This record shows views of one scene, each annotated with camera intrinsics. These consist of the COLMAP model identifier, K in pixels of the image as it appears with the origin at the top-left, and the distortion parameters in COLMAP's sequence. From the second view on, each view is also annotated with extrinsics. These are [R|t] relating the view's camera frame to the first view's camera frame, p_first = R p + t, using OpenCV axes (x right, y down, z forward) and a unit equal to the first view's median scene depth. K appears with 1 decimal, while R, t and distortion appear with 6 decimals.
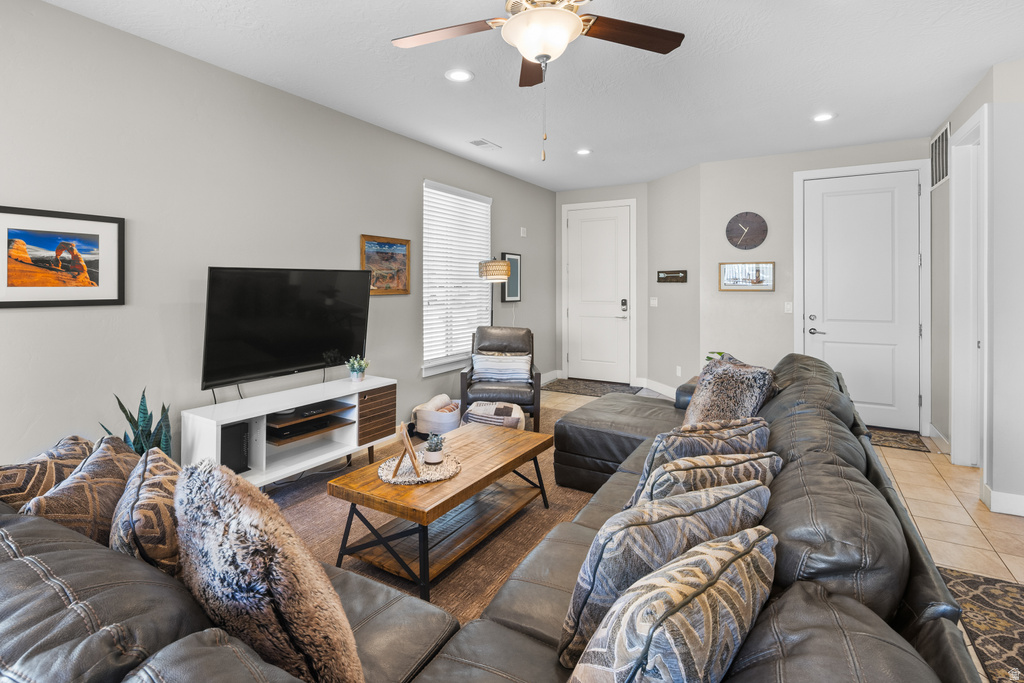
lens RADIAL K [[497.1, 0, 506.3], [0, 497.1, 282.3], [0, 0, 1]] dist [0.003121, 0.000204]
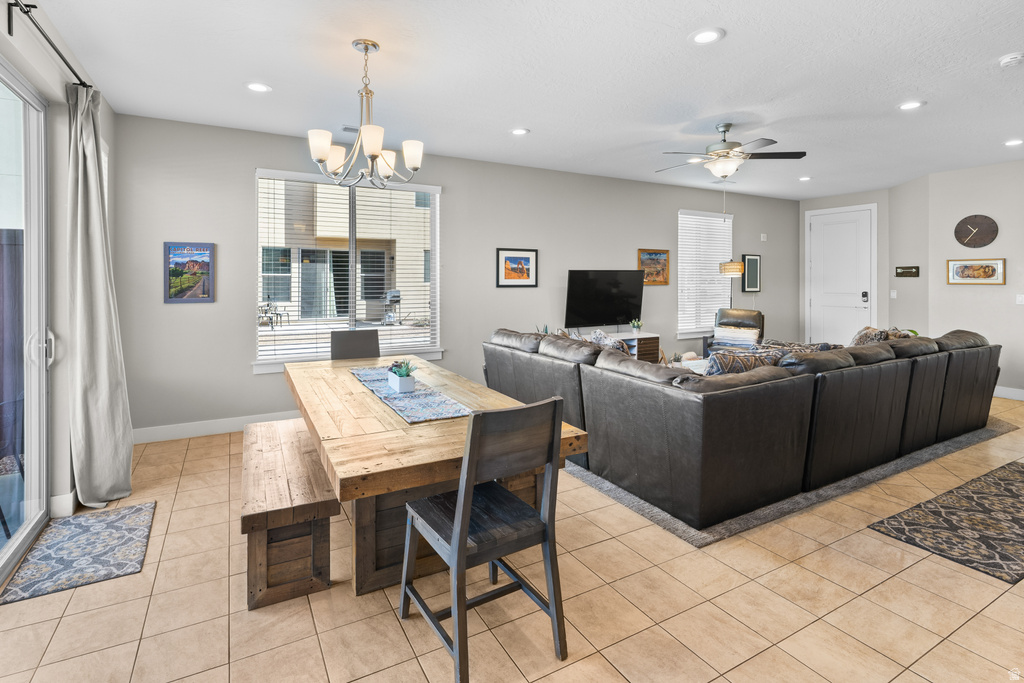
lens RADIAL K [[497.1, 0, 506.3], [0, 497.1, 282.3], [0, 0, 1]] dist [0.003121, 0.000204]
pose [[0.863032, 0.004007, -0.505134, 0.152423], [0.001374, 0.999946, 0.010280, -0.000484], [0.505148, -0.009566, 0.862980, -0.598427]]
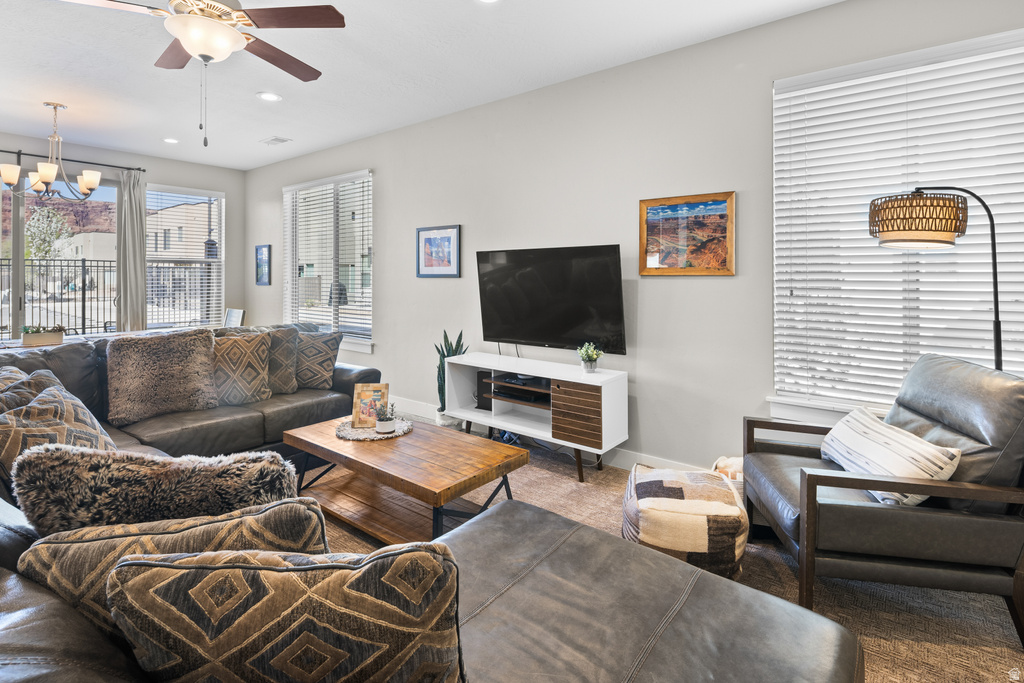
lens RADIAL K [[497.1, 0, 506.3], [0, 497.1, 282.3], [0, 0, 1]] dist [0.003121, 0.000204]
pose [[-0.138210, 0.013778, -0.990307, 0.469757], [0.002857, 0.999905, 0.013512, 0.022152], [0.990399, -0.000961, -0.138236, 0.781533]]
